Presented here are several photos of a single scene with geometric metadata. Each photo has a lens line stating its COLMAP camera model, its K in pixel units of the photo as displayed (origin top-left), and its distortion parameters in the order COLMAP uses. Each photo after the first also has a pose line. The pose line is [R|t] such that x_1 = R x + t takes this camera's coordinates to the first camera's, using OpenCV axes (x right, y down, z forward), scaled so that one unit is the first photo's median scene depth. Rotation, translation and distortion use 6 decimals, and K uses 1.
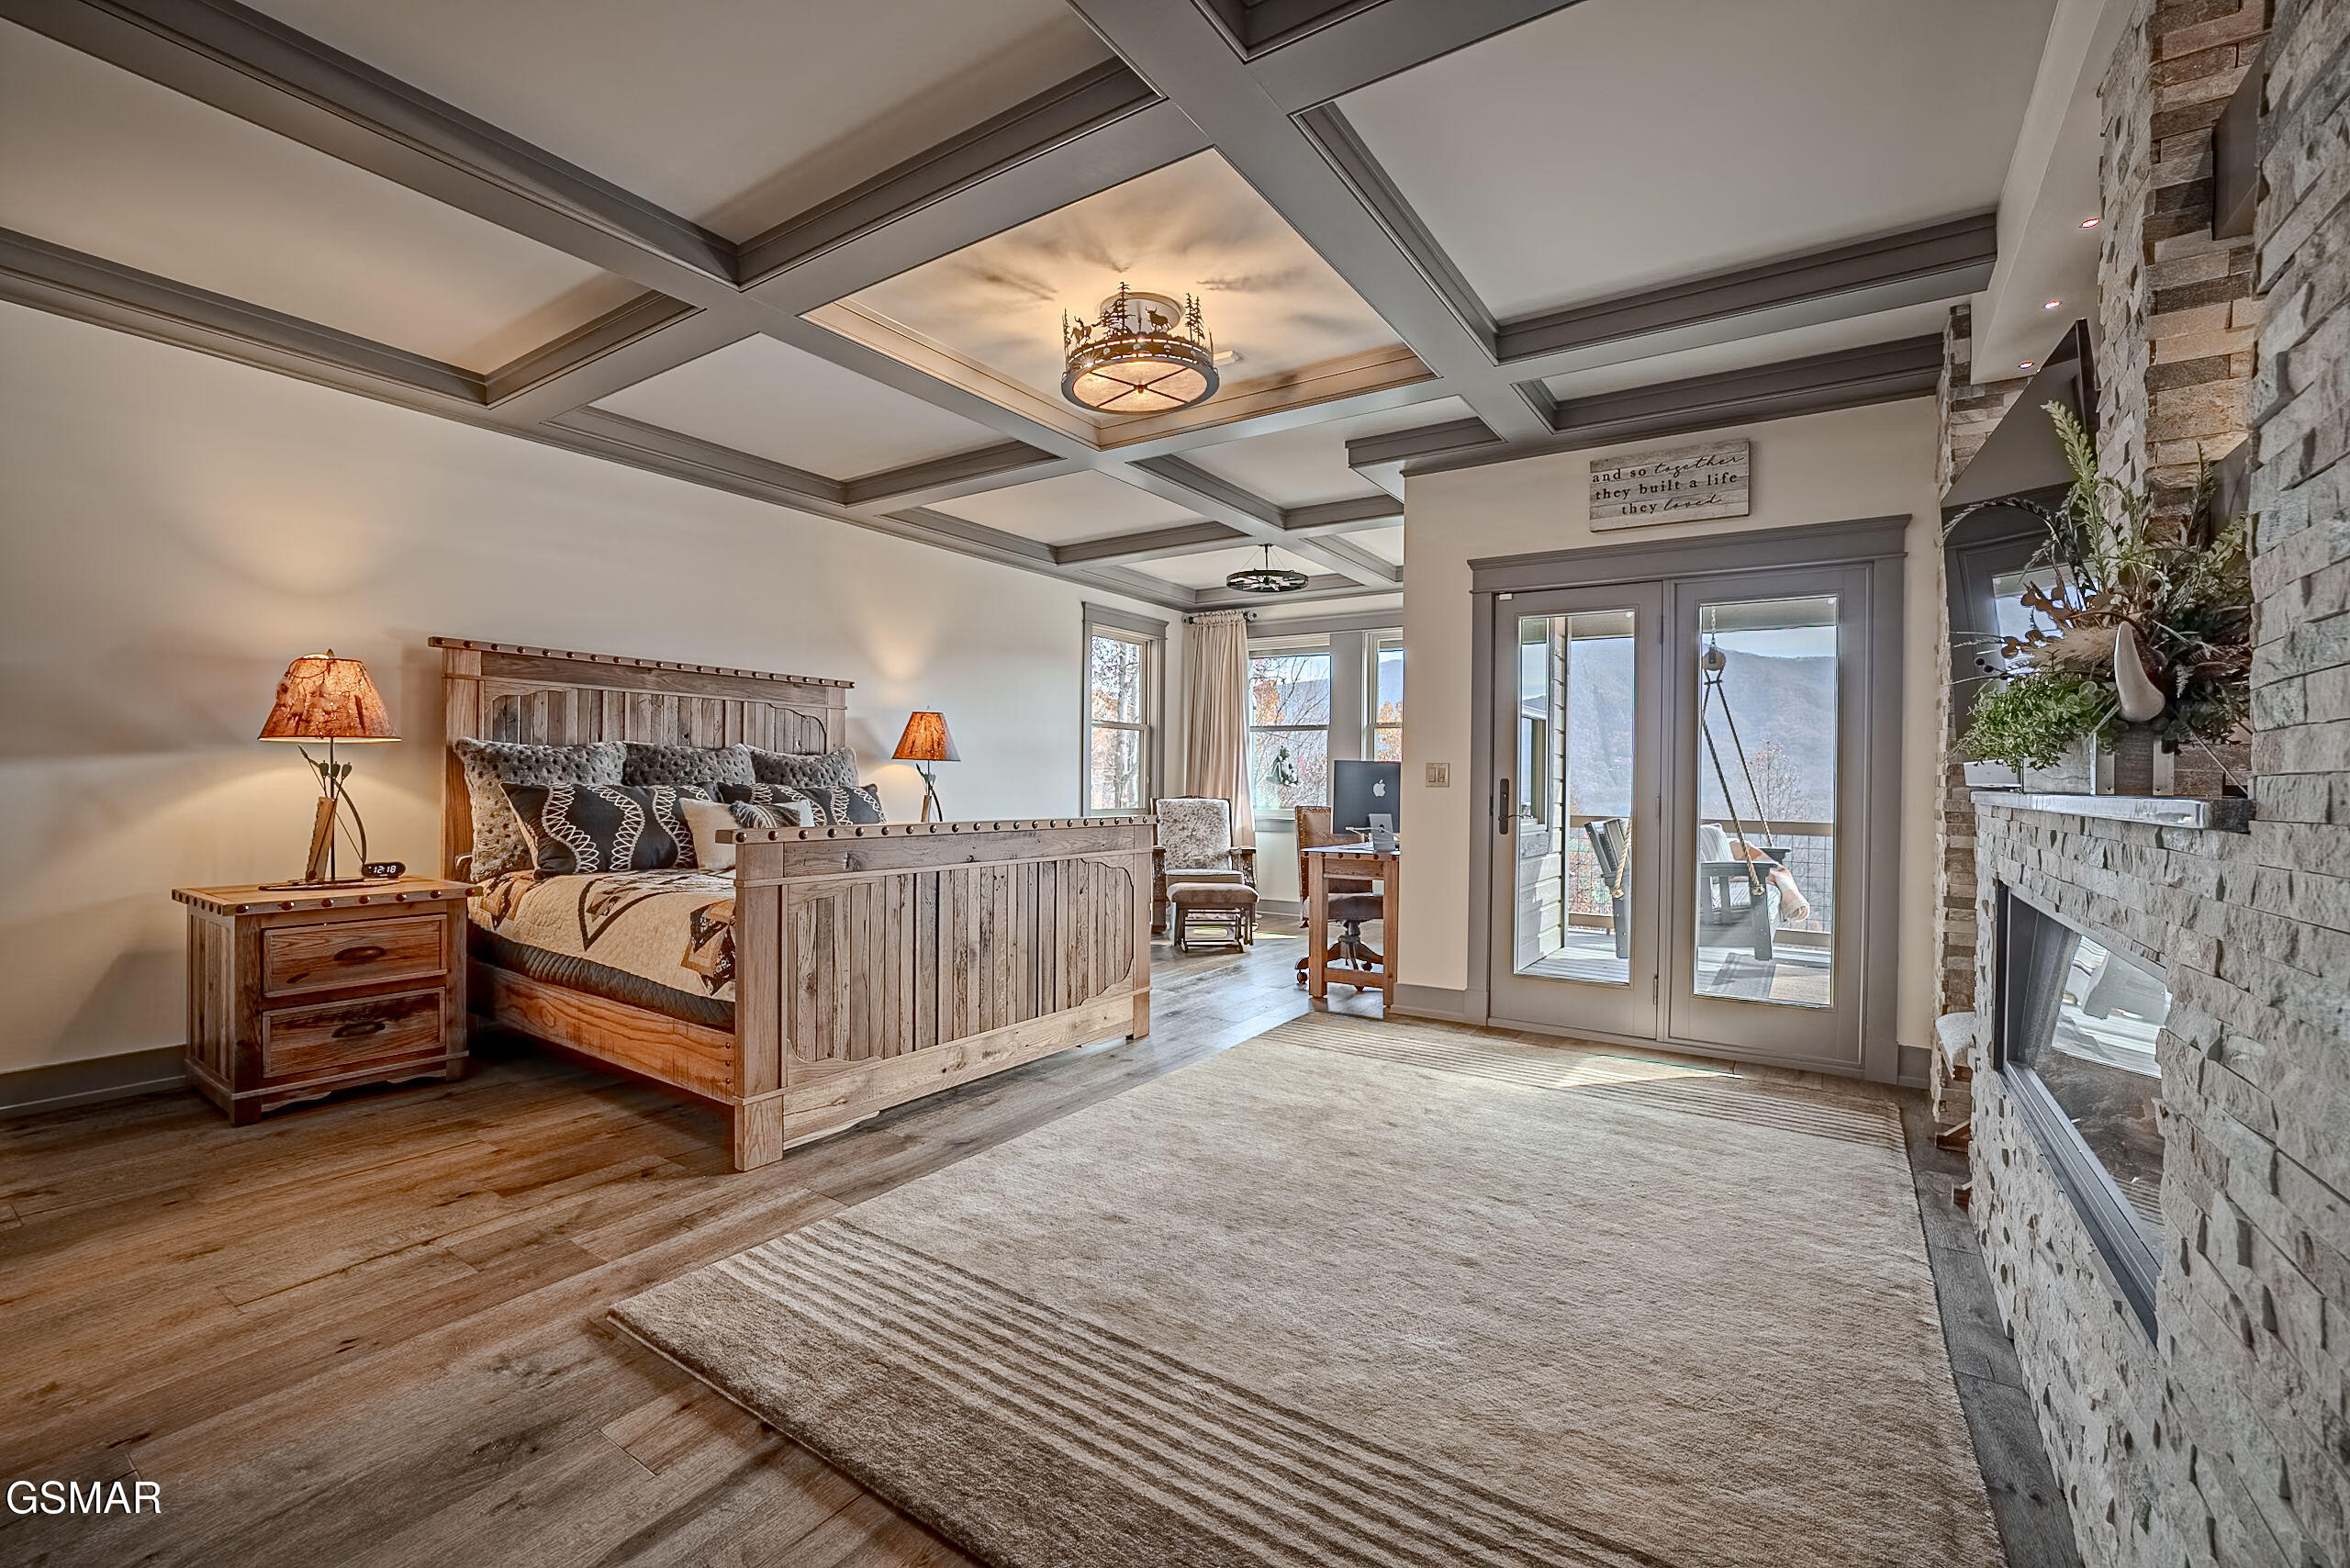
lens RADIAL K [[978.4, 0, 1151.7], [0, 978.4, 782.7], [0, 0, 1]] dist [0.001617, -0.000292]
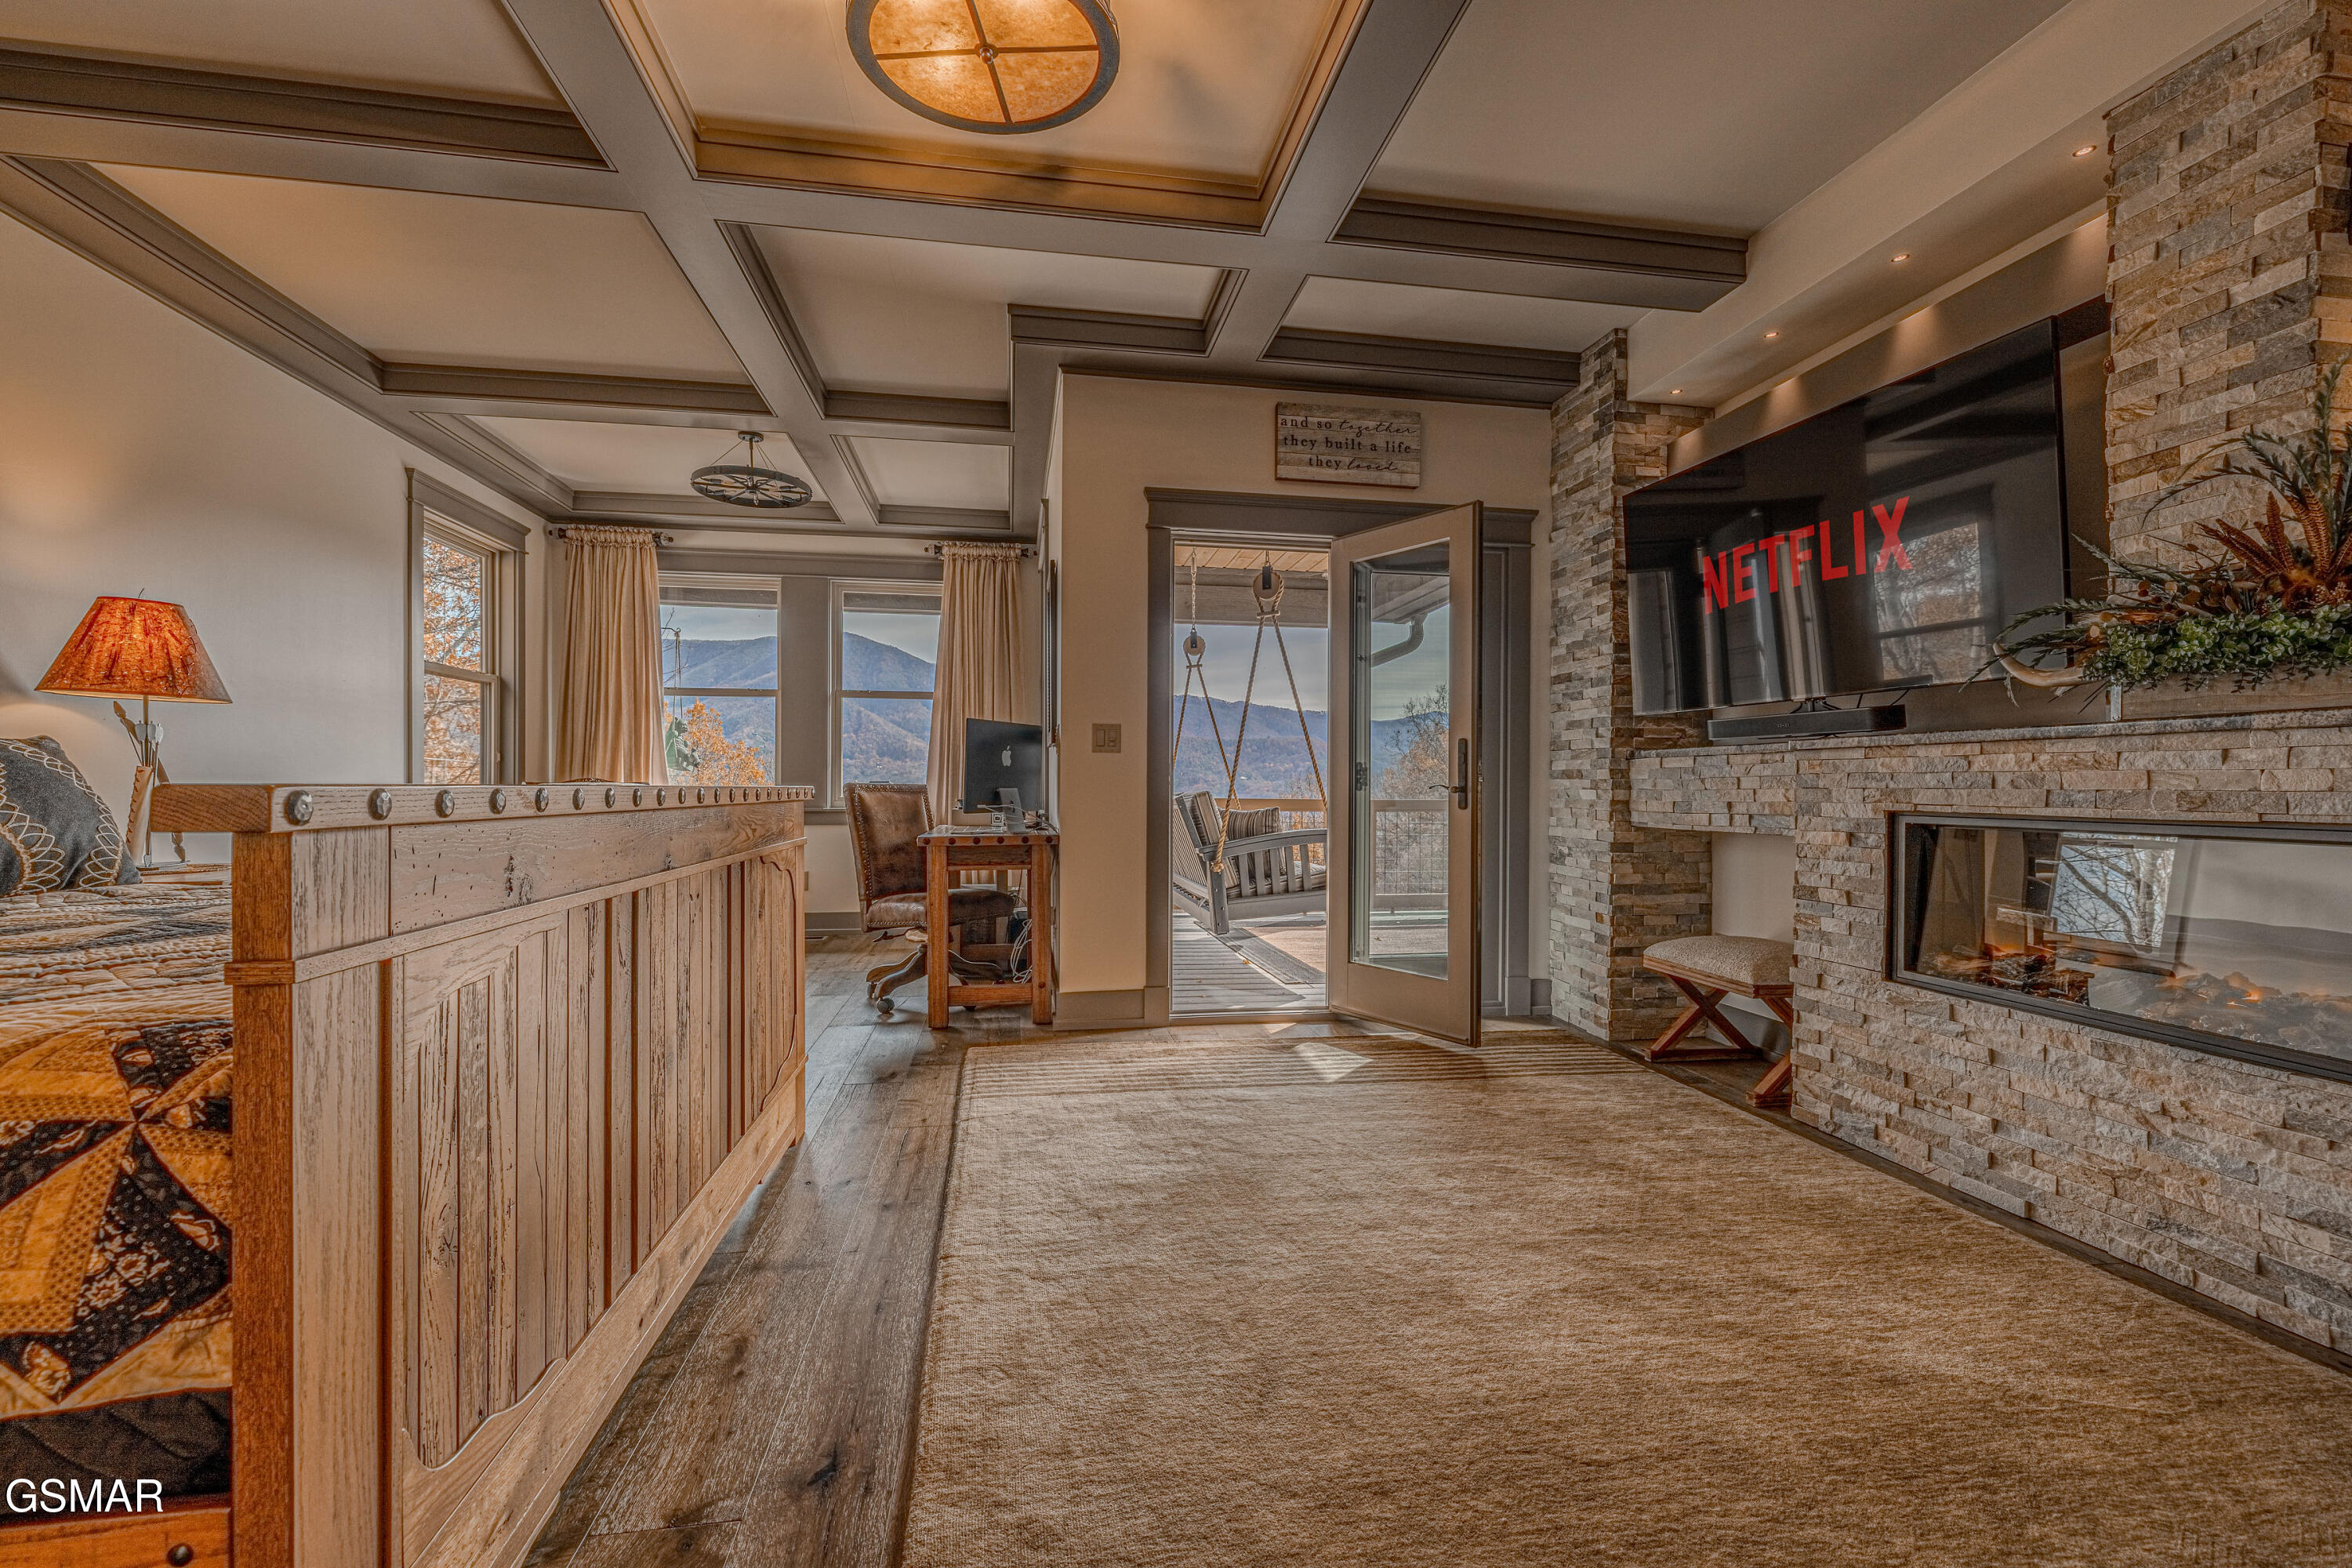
lens RADIAL K [[979.2, 0, 1171.3], [0, 979.2, 789.9], [0, 0, 1]] dist [0.001617, -0.000292]
pose [[0.733661, -0.009412, 0.679450, -0.217455], [0.002639, 0.999936, 0.011003, 0.025007], [-0.679510, -0.006280, 0.733639, 0.316628]]
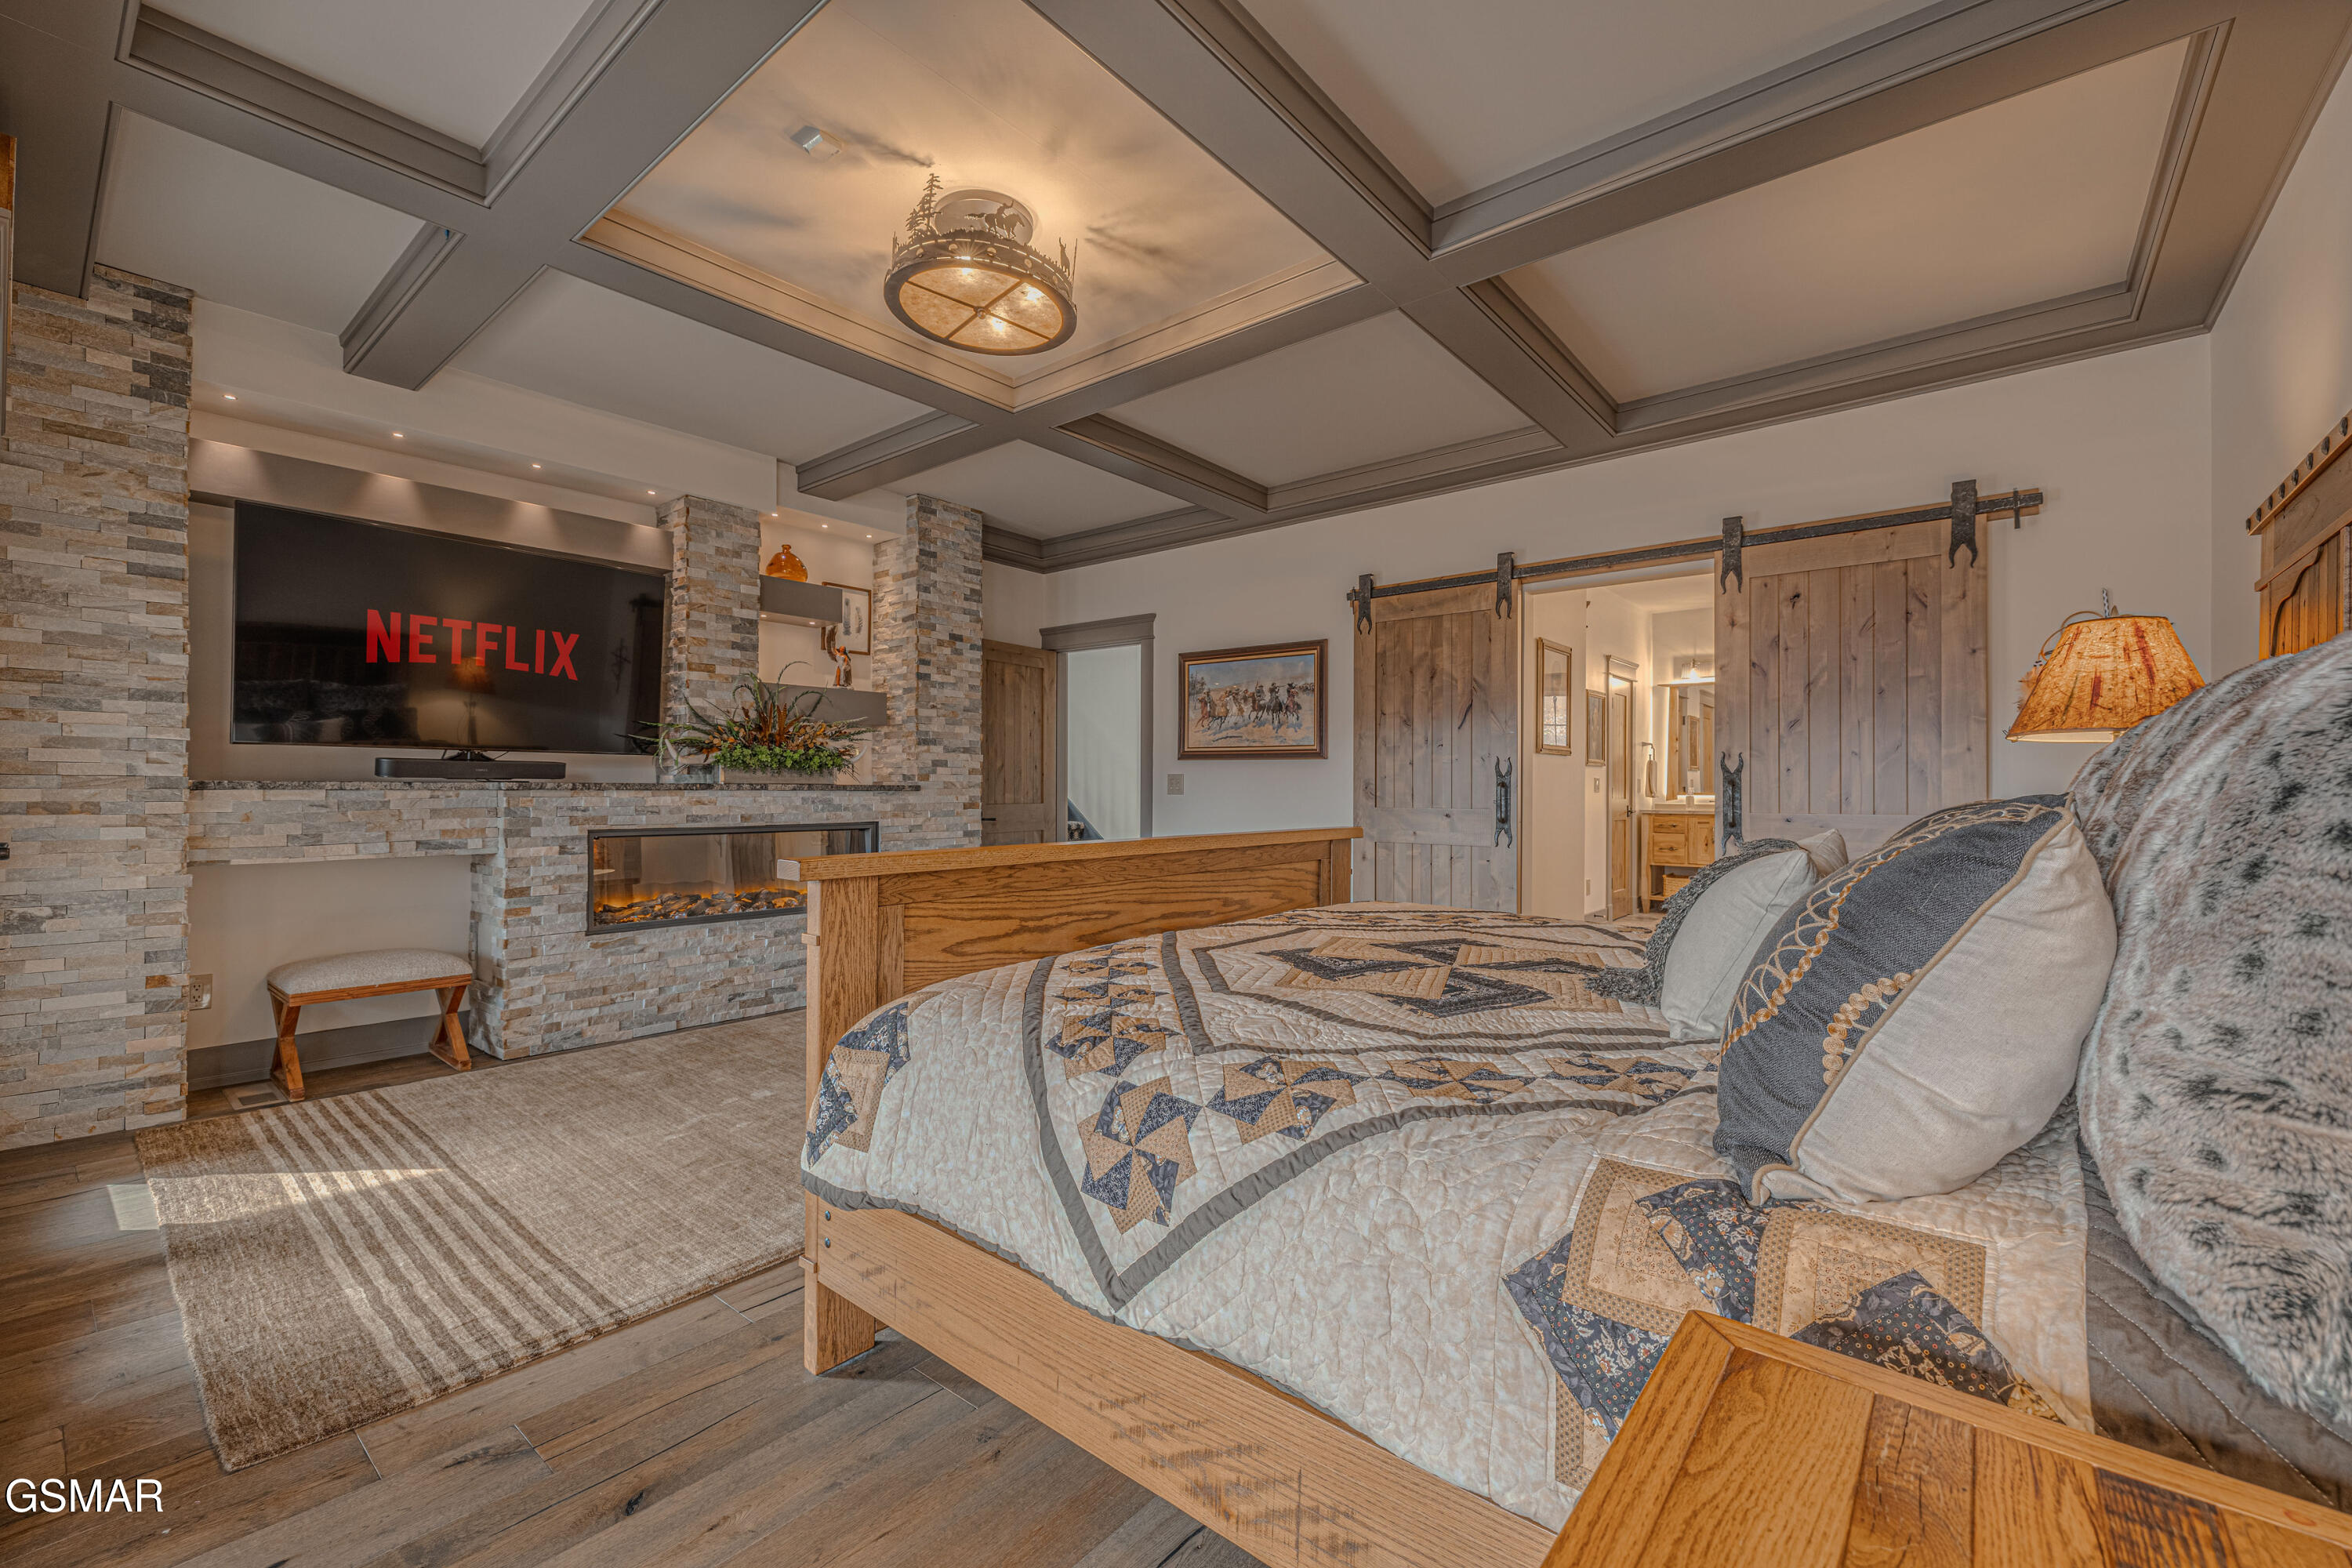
lens RADIAL K [[979.2, 0, 1174.8], [0, 979.2, 790.2], [0, 0, 1]] dist [0.001617, -0.000292]
pose [[-0.994674, -0.013877, 0.102134, -0.172500], [-0.013767, 0.999904, 0.001777, 0.001777], [-0.102148, 0.000362, -0.994769, 1.170118]]
